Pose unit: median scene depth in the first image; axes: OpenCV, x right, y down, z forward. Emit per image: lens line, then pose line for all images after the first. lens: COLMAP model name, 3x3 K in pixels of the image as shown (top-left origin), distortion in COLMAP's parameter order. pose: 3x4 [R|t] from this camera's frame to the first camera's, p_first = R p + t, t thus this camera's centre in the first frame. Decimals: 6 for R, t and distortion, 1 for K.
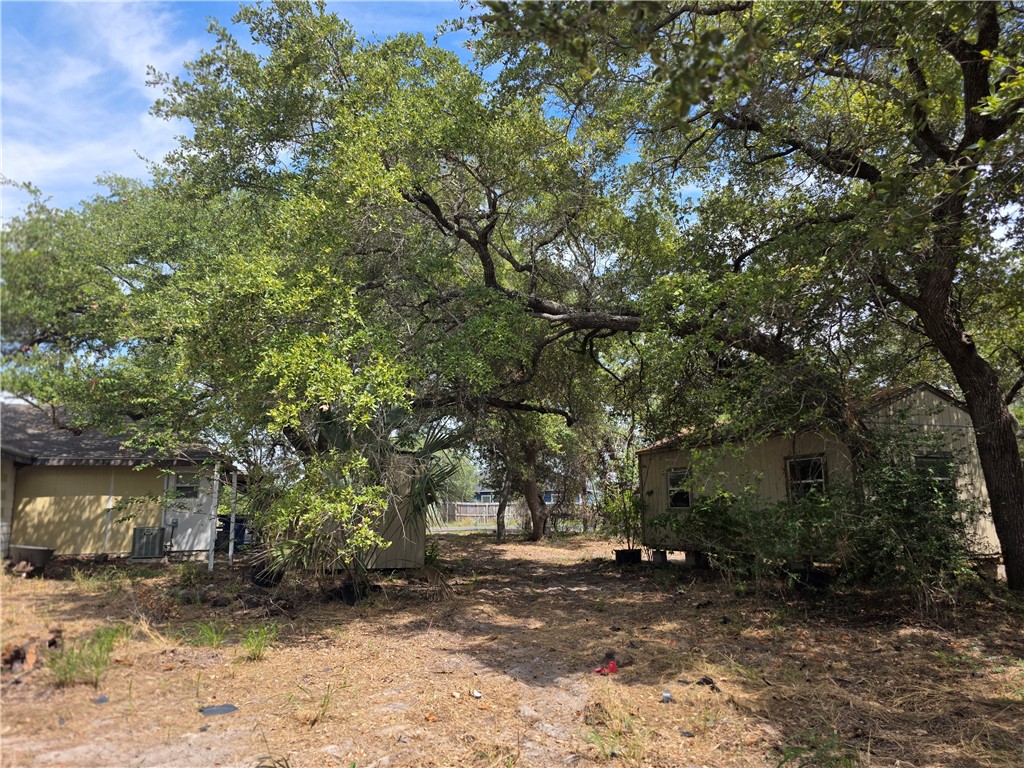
lens RADIAL K [[703.4, 0, 512.5], [0, 703.4, 389.6], [0, 0, 1]] dist [0.075897, -0.064787]
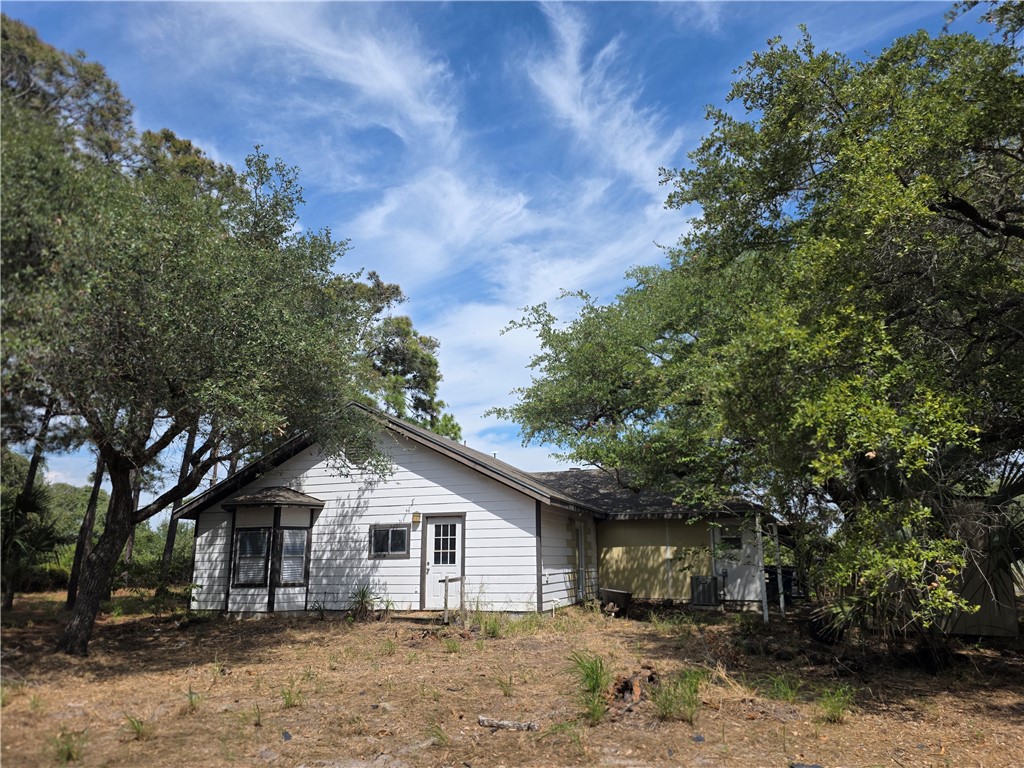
lens RADIAL K [[708.5, 0, 529.3], [0, 708.5, 393.4], [0, 0, 1]] dist [0.063834, -0.060766]
pose [[0.775664, -0.136932, -0.616113, -0.017371], [0.099251, 0.990499, -0.095188, -0.007044], [0.623293, 0.012684, 0.781885, -0.015081]]
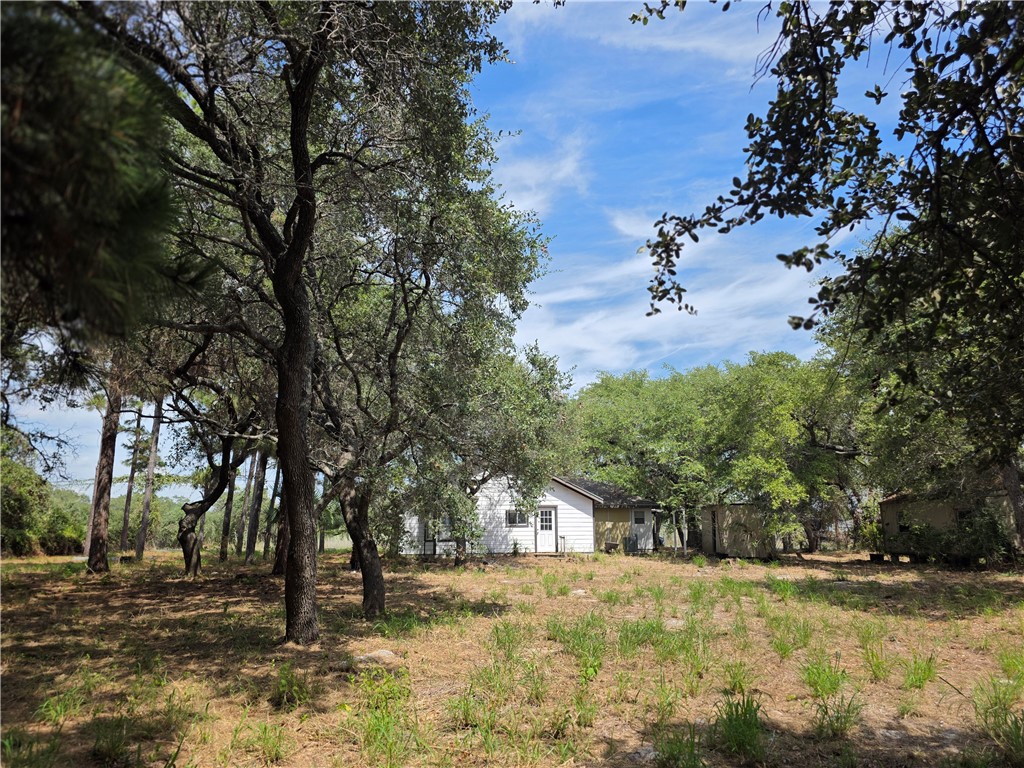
lens RADIAL K [[708.5, 0, 529.3], [0, 708.5, 393.4], [0, 0, 1]] dist [0.063834, -0.060766]
pose [[0.966002, -0.039515, -0.255498, -0.440107], [0.032765, 0.998994, -0.030623, -0.343717], [0.256451, 0.021210, 0.966325, -2.161737]]
